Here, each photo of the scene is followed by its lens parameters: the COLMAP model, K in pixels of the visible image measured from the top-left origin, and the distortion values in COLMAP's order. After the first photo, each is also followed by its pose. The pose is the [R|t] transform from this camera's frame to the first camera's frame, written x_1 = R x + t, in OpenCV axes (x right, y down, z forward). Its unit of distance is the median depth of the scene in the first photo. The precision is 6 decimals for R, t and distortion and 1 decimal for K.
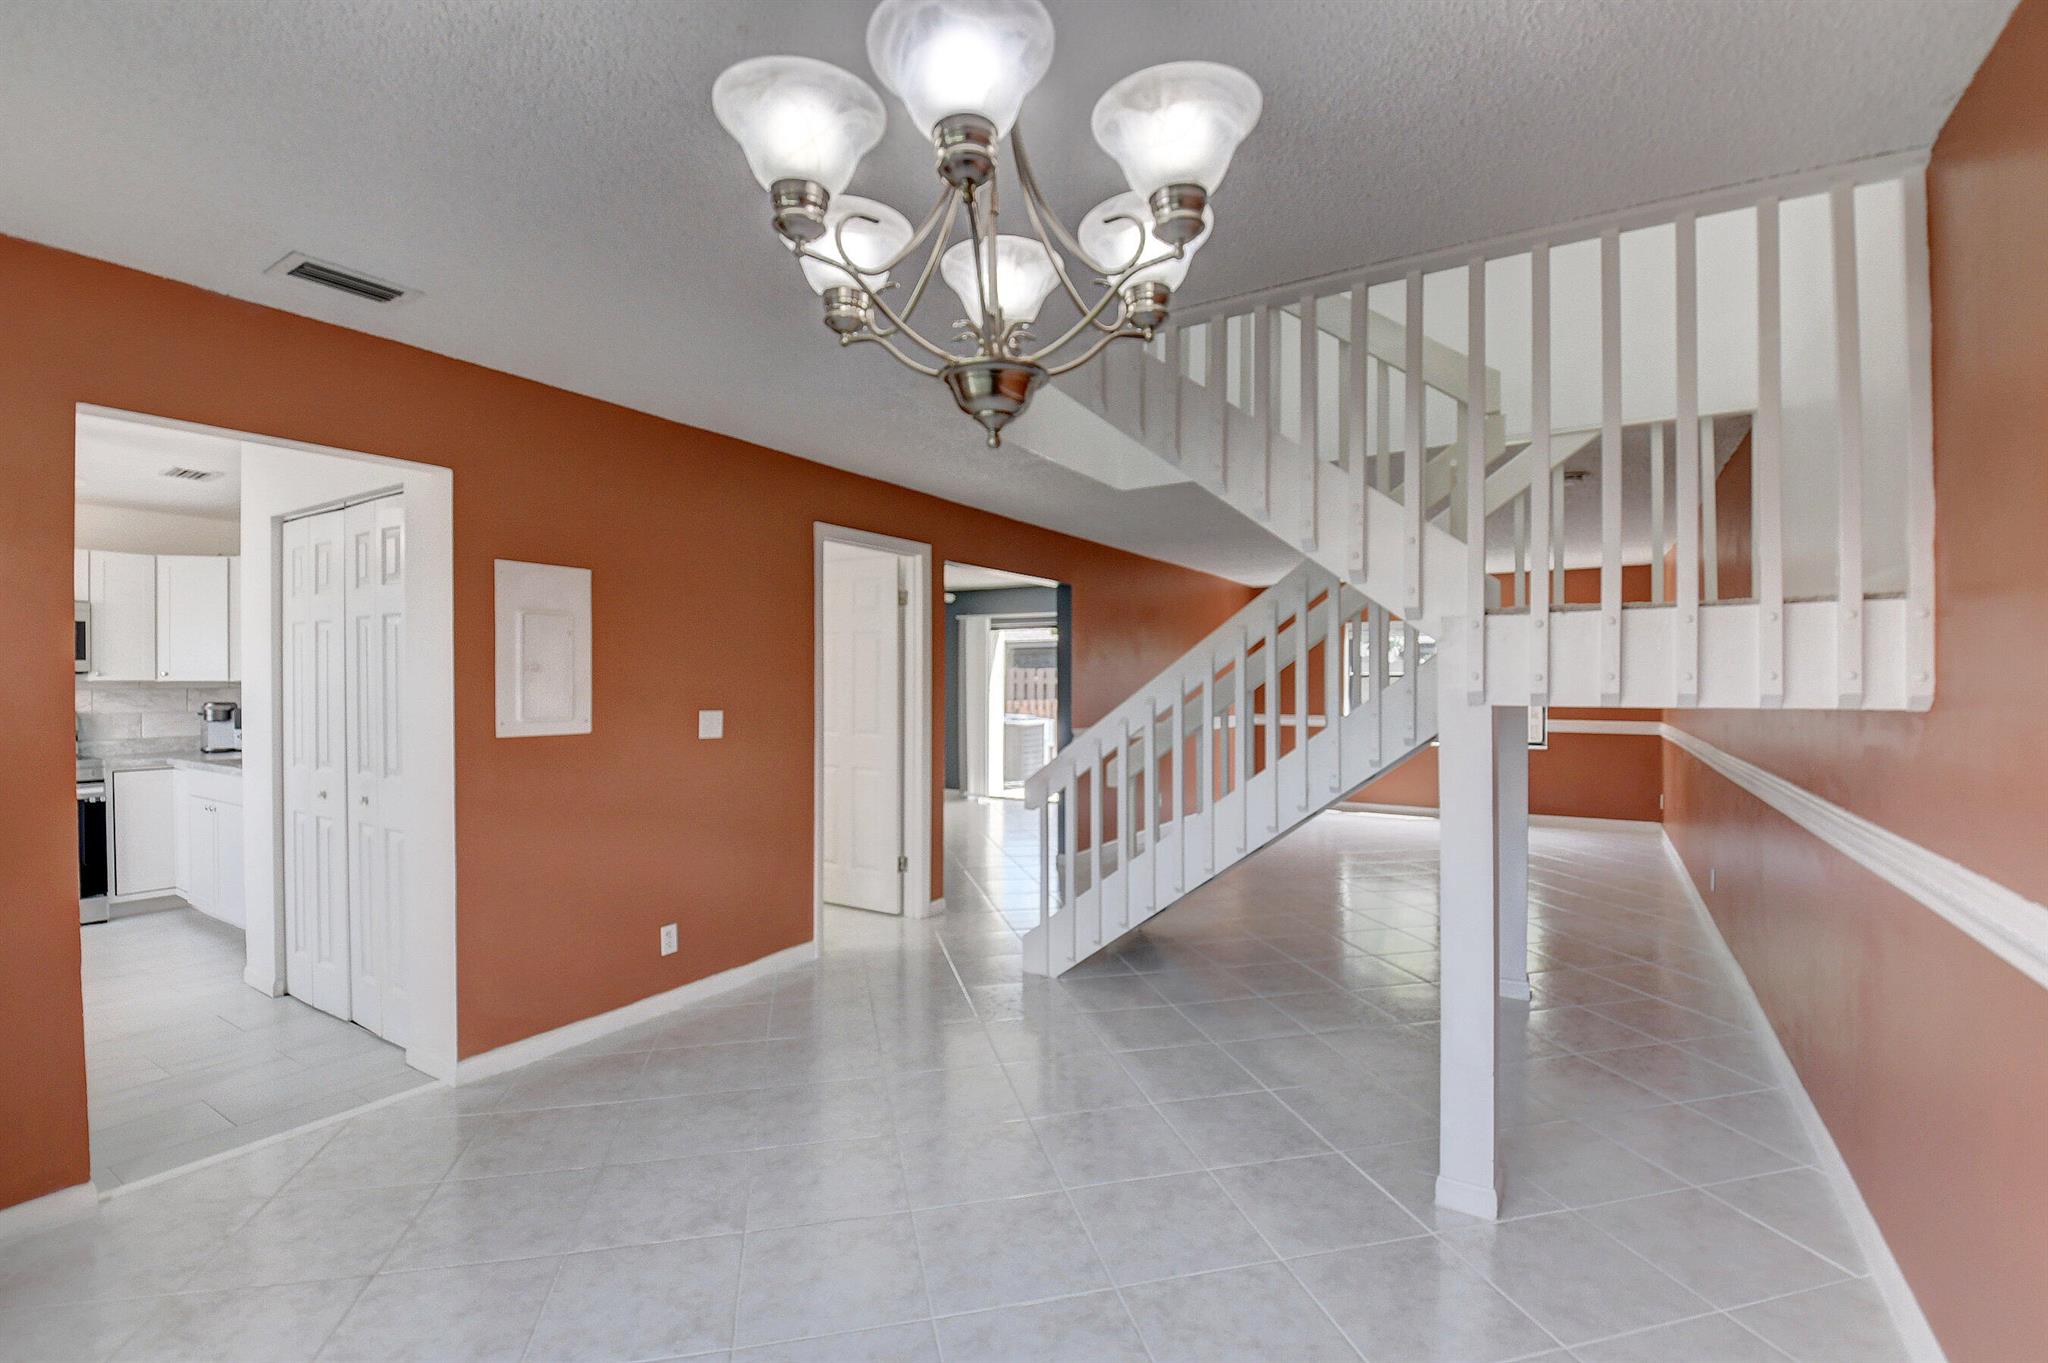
lens RADIAL K [[907.2, 0, 1026.9], [0, 907.2, 687.0], [0, 0, 1]] dist [0.002355, -0.012626]
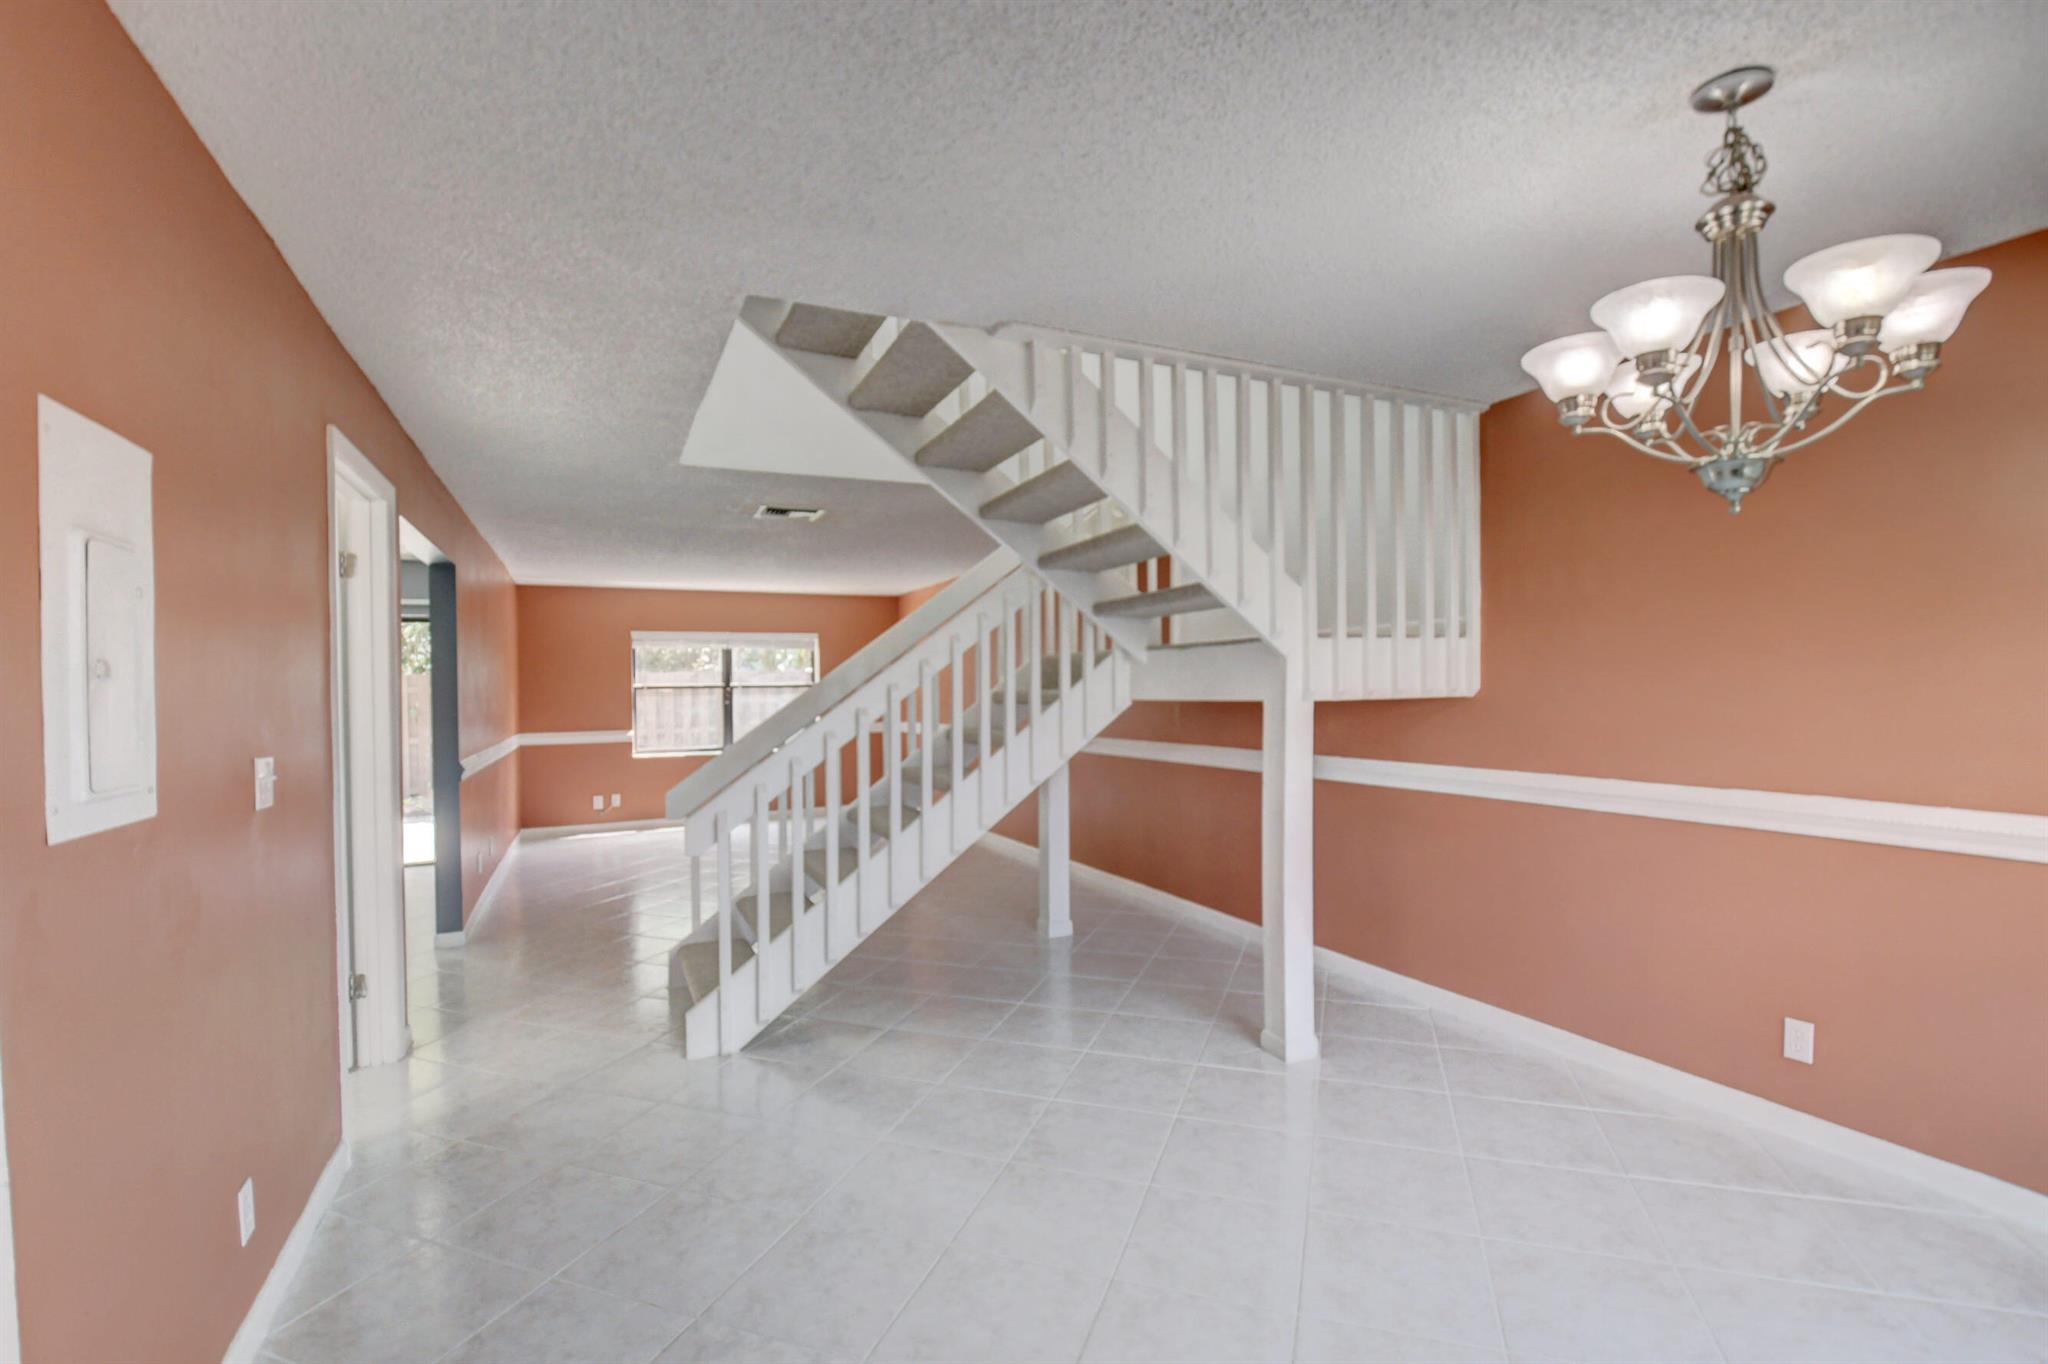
lens RADIAL K [[907.2, 0, 1026.9], [0, 907.2, 687.5], [0, 0, 1]] dist [0.002355, -0.012626]
pose [[0.542720, -0.014291, 0.839792, -0.621125], [0.023604, 0.999720, 0.001759, -0.003724], [-0.839582, 0.018868, 0.542905, 0.396734]]
